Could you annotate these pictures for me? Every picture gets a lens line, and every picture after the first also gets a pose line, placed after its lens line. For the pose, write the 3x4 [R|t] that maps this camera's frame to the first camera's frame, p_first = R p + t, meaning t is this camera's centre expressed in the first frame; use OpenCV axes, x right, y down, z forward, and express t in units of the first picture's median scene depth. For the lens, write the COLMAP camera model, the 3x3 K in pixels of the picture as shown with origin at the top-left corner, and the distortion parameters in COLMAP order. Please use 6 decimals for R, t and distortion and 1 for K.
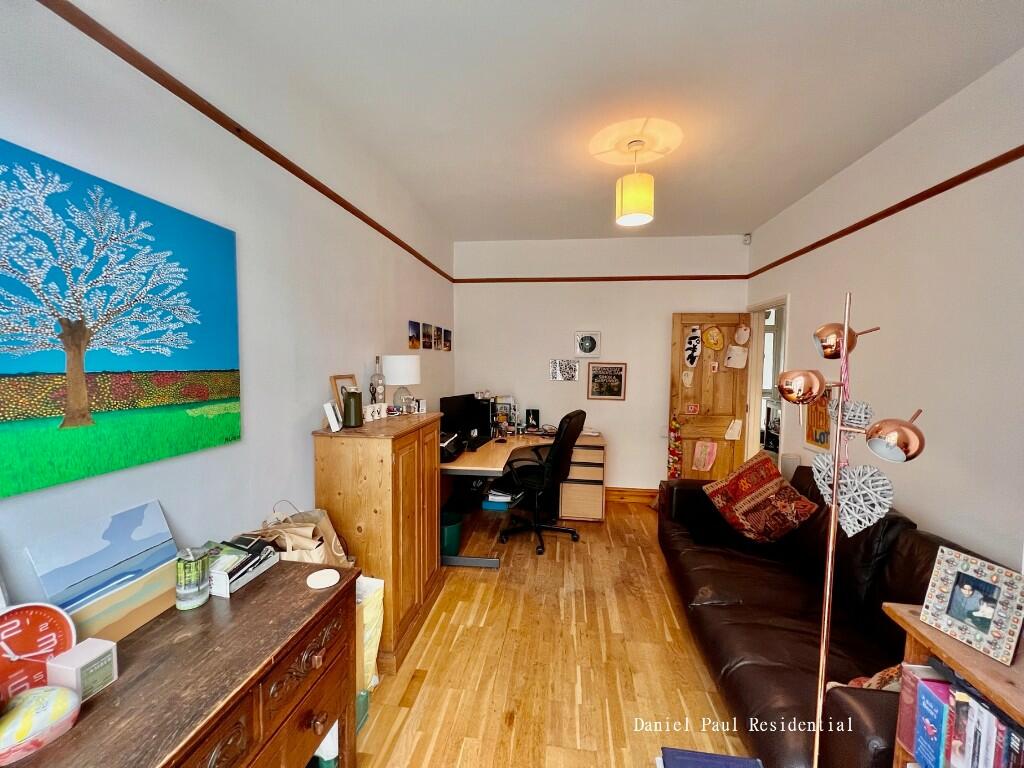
lens RADIAL K [[410.2, 0, 514.8], [0, 410.2, 382.5], [0, 0, 1]] dist [-0.001600, 0.000198]
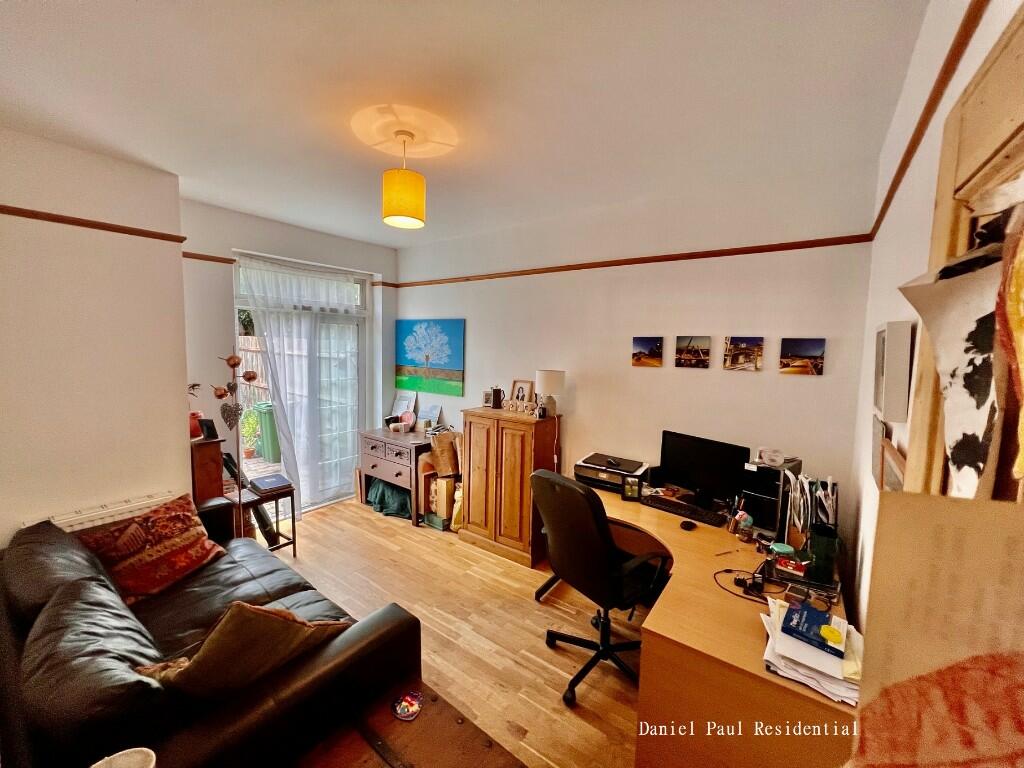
lens RADIAL K [[410.2, 0, 513.8], [0, 410.2, 381.1], [0, 0, 1]] dist [-0.001600, 0.000198]
pose [[-0.486360, 0.053745, -0.872104, 1.500733], [-0.079655, 0.991223, 0.105508, -0.272150], [0.870120, 0.120782, -0.477810, 2.599175]]
